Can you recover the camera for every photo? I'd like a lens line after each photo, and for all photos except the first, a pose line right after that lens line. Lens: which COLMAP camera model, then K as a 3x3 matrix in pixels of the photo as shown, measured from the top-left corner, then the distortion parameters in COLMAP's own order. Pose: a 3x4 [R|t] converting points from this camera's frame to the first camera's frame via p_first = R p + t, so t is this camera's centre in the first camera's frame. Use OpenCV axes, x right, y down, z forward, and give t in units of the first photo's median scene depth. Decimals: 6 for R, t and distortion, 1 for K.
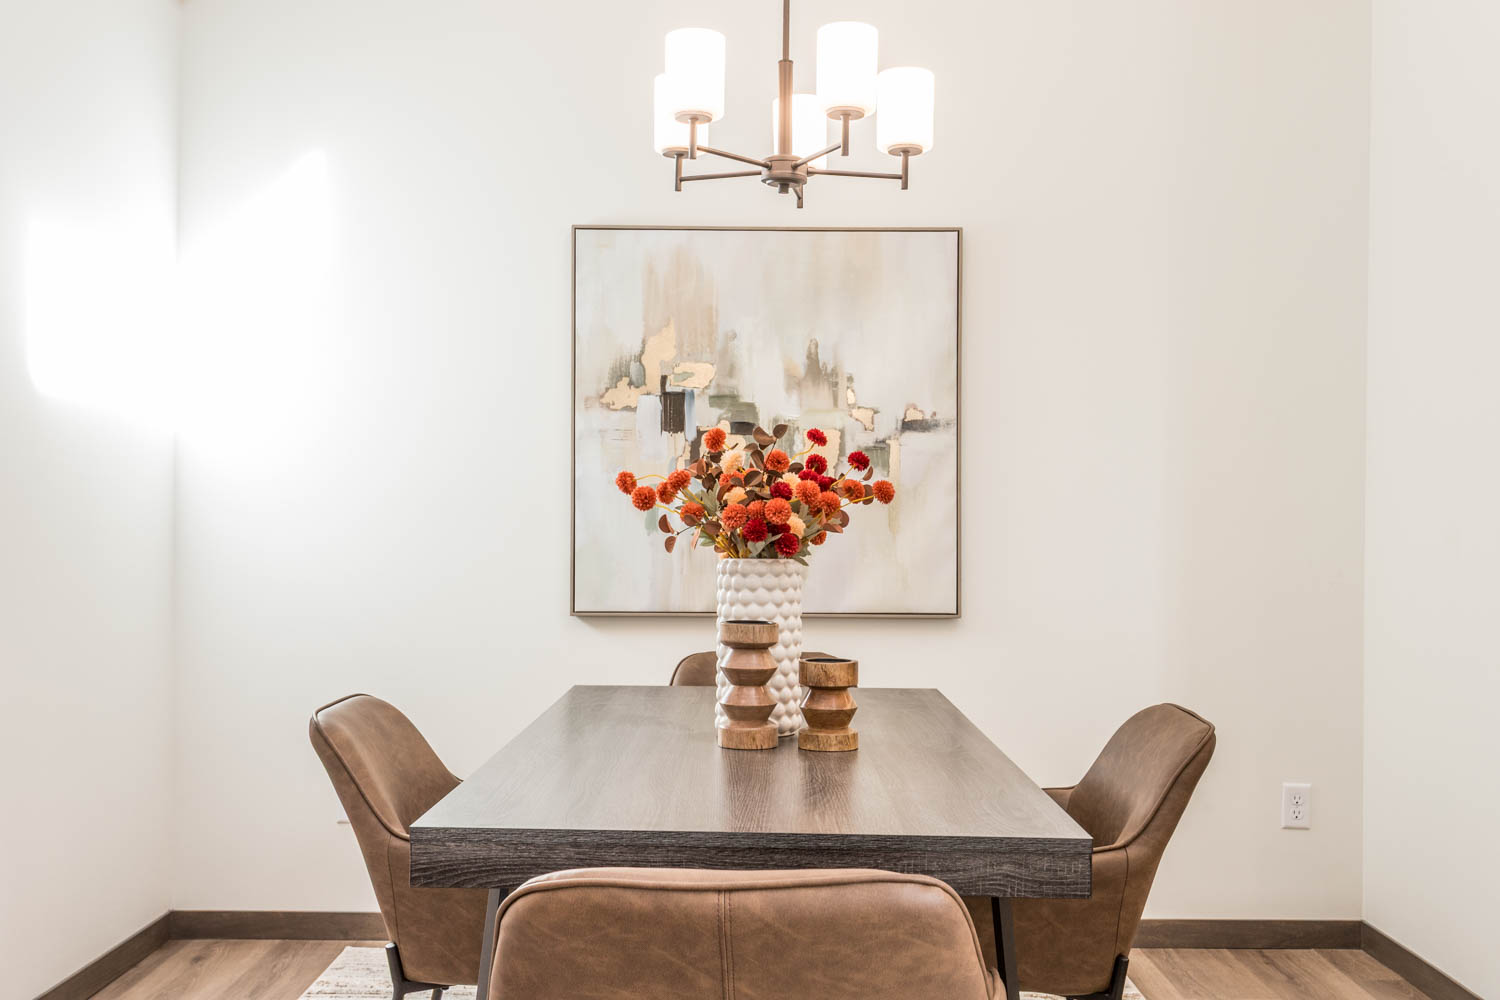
lens RADIAL K [[1523.5, 0, 750.0], [0, 1523.5, 500.0], [0, 0, 1]] dist [0.174464, 0.003058]
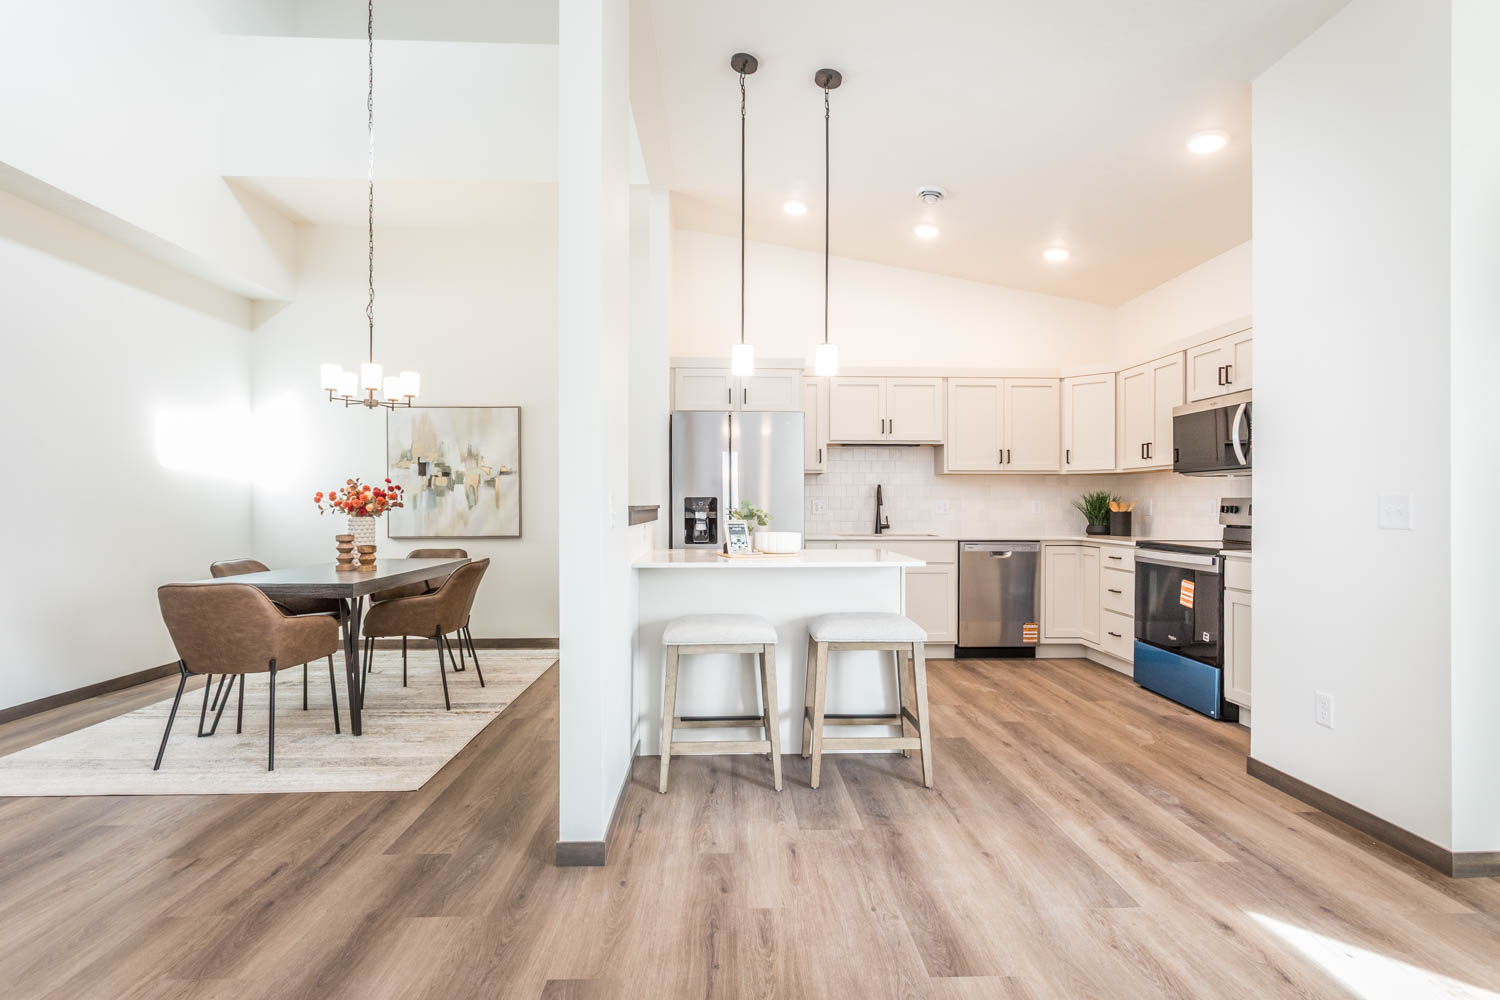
lens RADIAL K [[724.4, 0, 750.0], [0, 724.4, 500.0], [0, 0, 1]] dist [0.010268, 0.000616]
pose [[0.999267, -0.009966, 0.036965, 0.533460], [0.009736, 0.999932, 0.006388, -0.000608], [-0.037026, -0.006023, 0.999296, -0.429005]]
